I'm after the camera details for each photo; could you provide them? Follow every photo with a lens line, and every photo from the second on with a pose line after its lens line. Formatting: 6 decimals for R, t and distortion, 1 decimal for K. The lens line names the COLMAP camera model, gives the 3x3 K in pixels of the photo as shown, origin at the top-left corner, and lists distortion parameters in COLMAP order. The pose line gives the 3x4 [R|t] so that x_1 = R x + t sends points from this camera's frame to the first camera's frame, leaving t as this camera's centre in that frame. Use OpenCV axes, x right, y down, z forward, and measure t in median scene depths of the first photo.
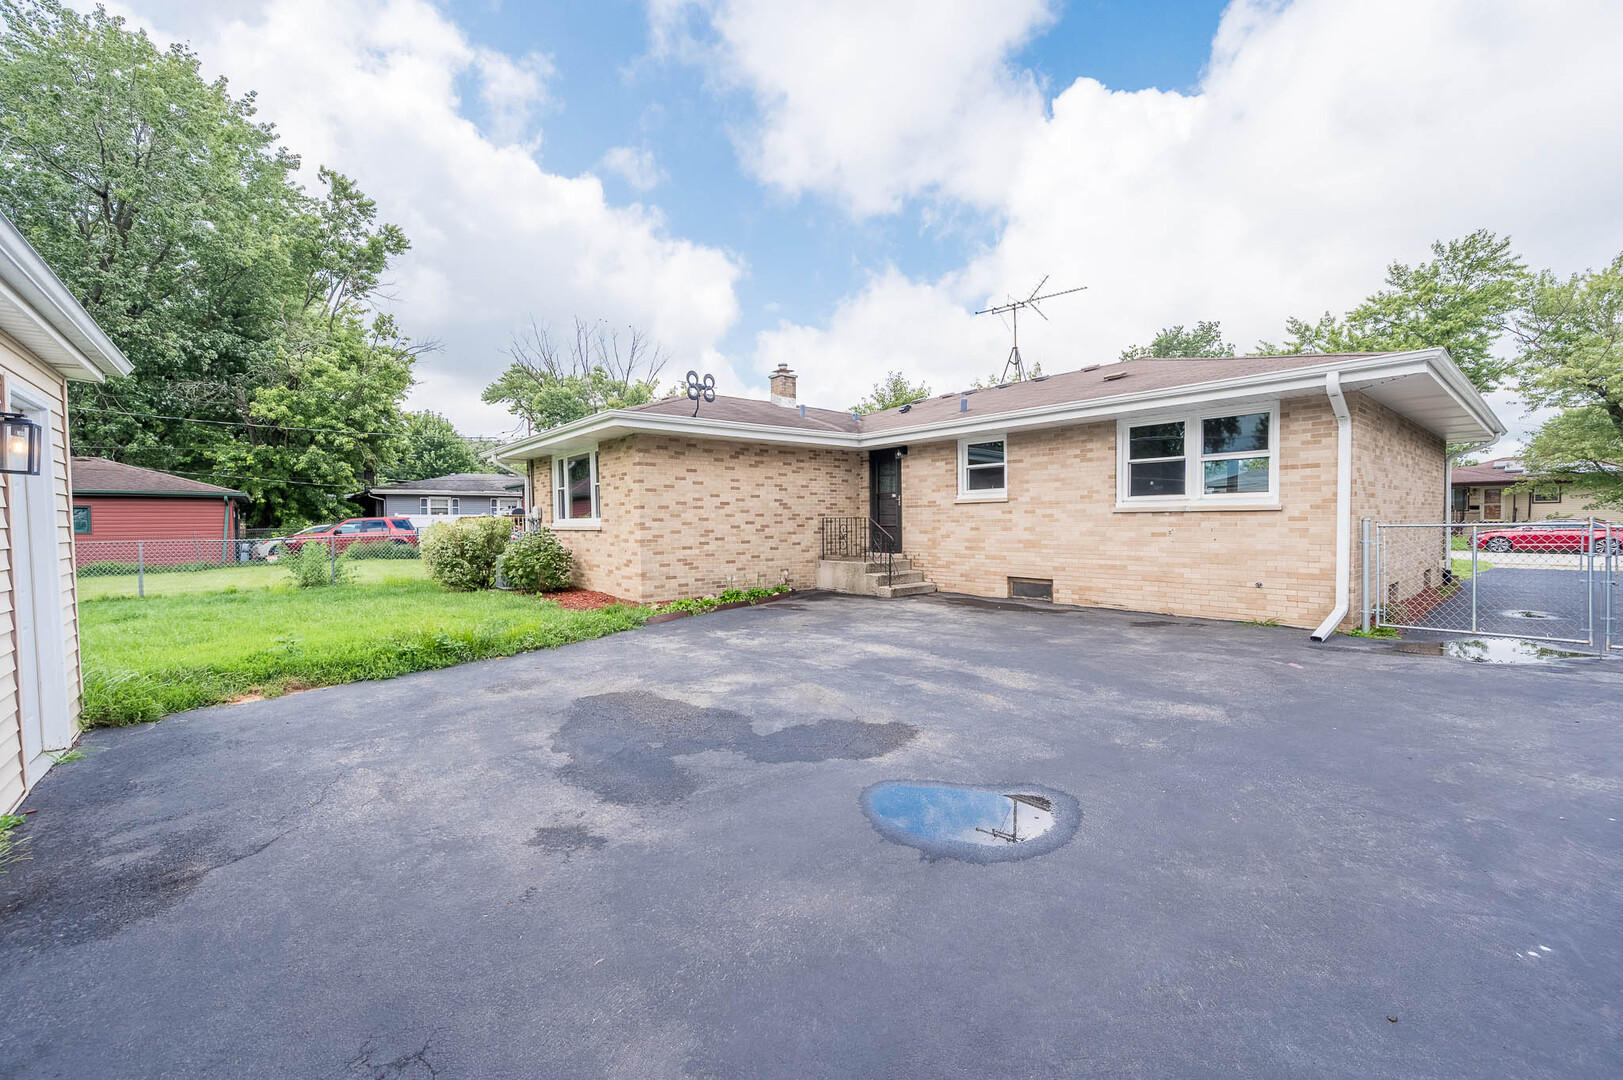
lens RADIAL K [[648.0, 0, 812.9], [0, 648.0, 525.6], [0, 0, 1]] dist [0.009398, -0.000329]
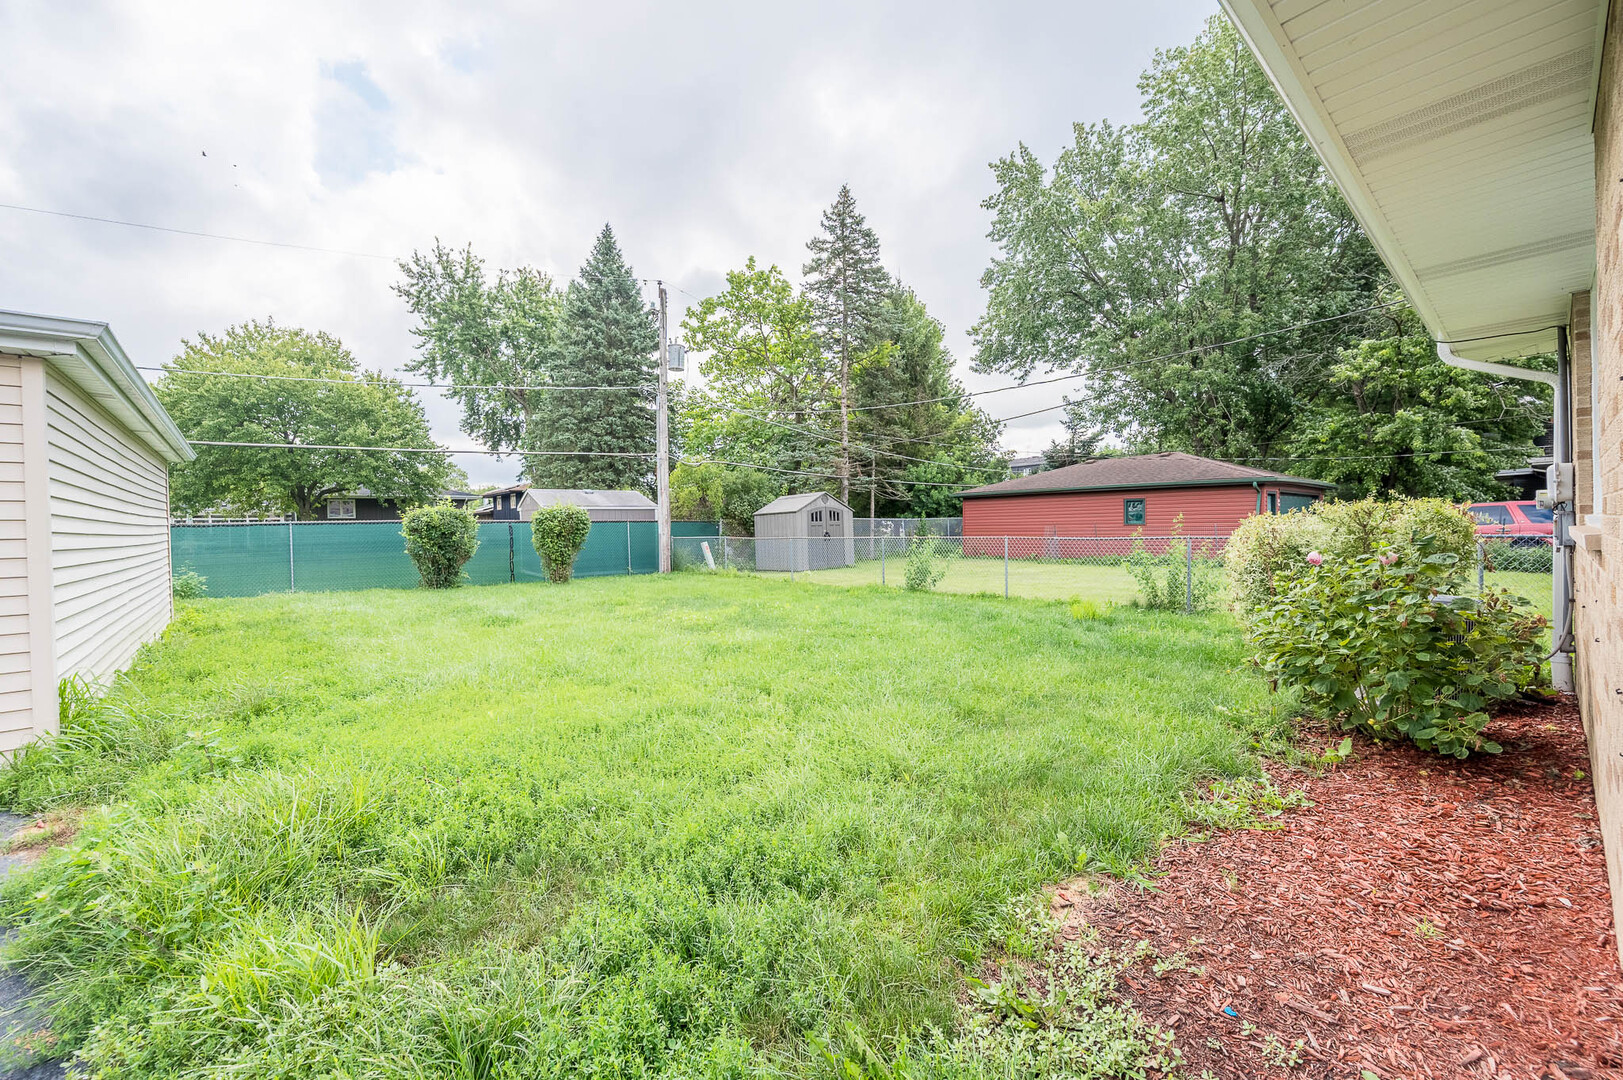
lens RADIAL K [[648.0, 0, 812.9], [0, 648.0, 525.6], [0, 0, 1]] dist [0.009398, -0.000329]
pose [[0.029088, 0.010481, -0.999522, -0.135259], [0.008413, 0.999907, 0.010730, -0.004552], [0.999541, -0.008721, 0.028997, 0.743967]]
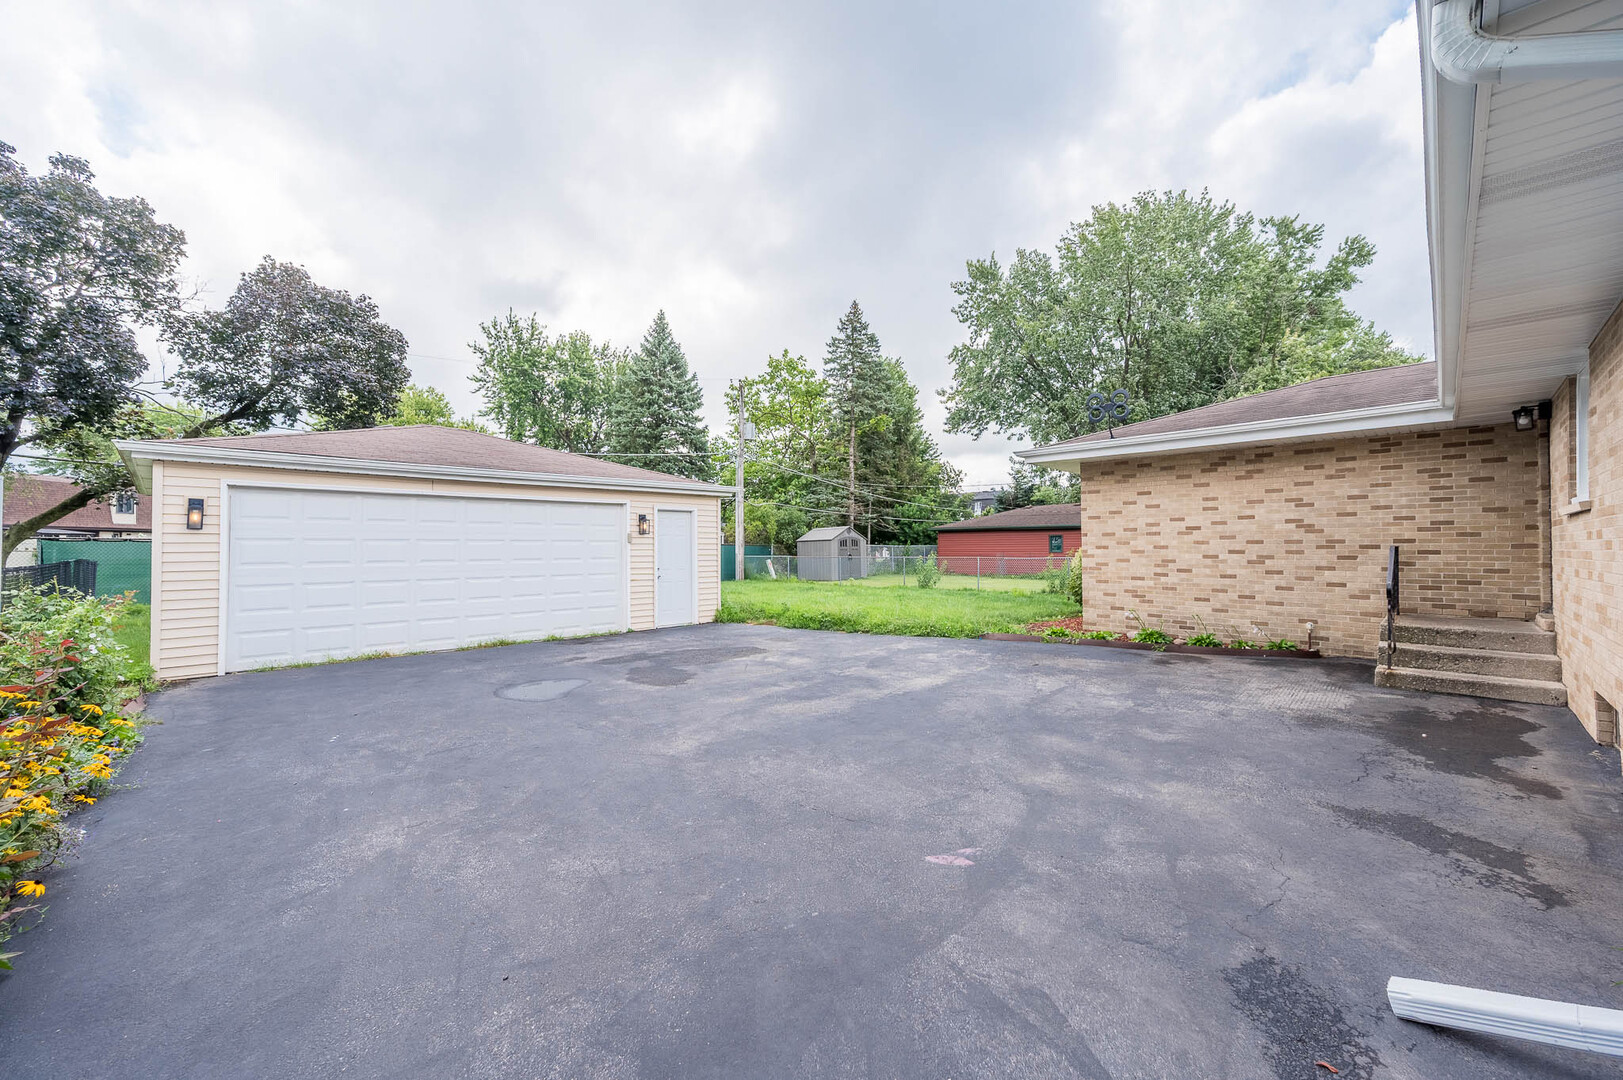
lens RADIAL K [[625.1, 0, 811.5], [0, 625.1, 540.0], [0, 0, 1]] dist [-0.000714, -0.000102]
pose [[0.088357, -0.004142, -0.996080, 0.612692], [-0.009712, 0.999940, -0.005019, -0.010230], [0.996042, 0.010117, 0.088312, 0.439455]]
